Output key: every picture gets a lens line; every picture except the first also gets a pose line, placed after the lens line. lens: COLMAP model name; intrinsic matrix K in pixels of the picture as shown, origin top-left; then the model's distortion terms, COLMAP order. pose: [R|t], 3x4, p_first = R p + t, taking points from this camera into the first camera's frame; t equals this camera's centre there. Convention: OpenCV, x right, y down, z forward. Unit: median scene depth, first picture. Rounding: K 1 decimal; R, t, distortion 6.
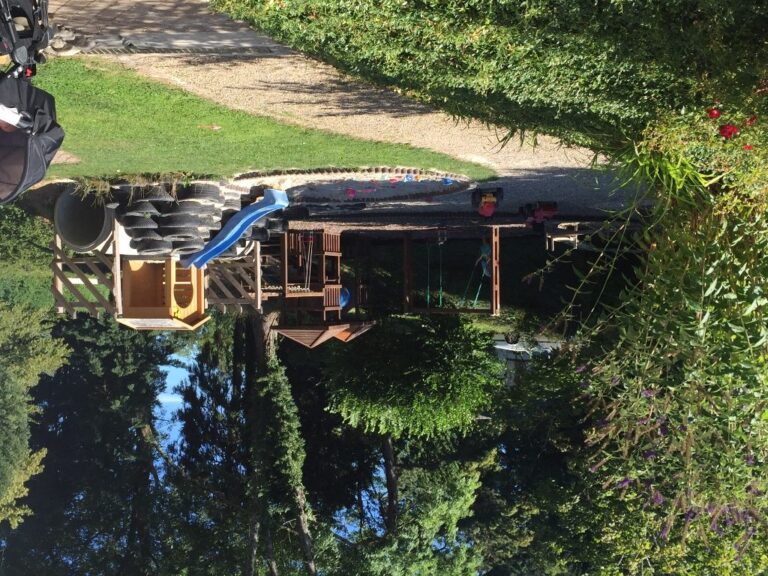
lens RADIAL K [[918.8, 0, 384.0], [0, 918.8, 288.0], [0, 0, 1]] dist [0.086460, 0.003714]
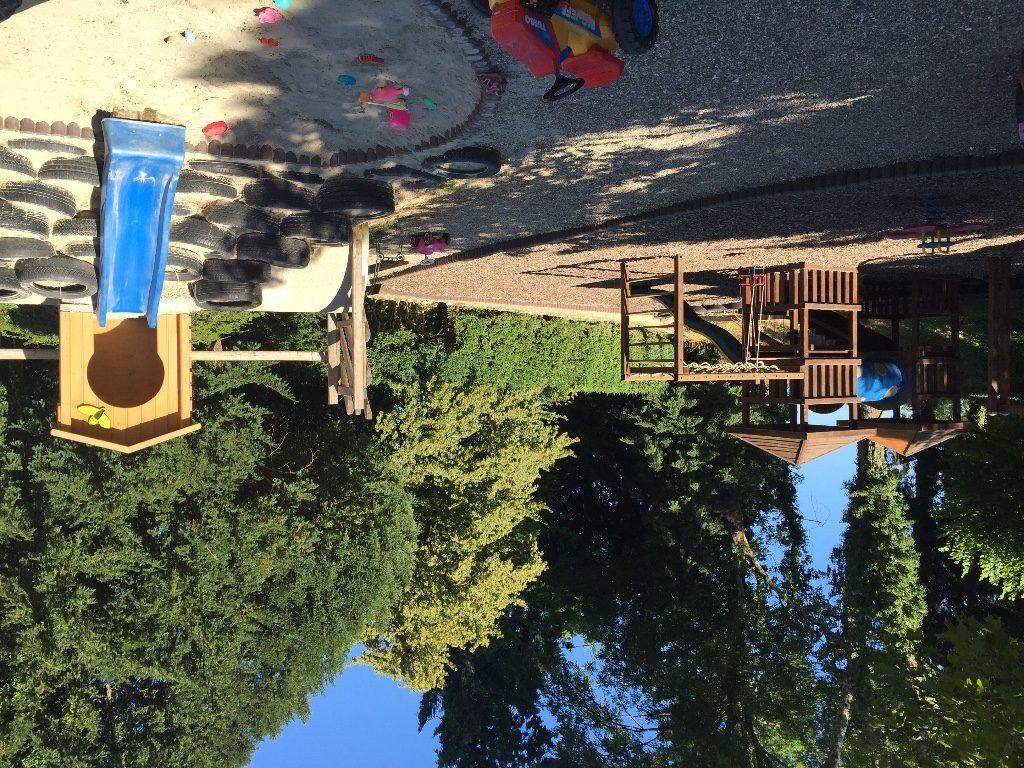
lens RADIAL K [[861.5, 0, 512.0], [0, 861.5, 384.0], [0, 0, 1]] dist [0.061225, -0.006153]
pose [[0.772689, 0.015419, -0.634598, 0.086918], [-0.001944, 0.999758, 0.021924, 0.000231], [0.634782, -0.015707, 0.772531, 0.312871]]
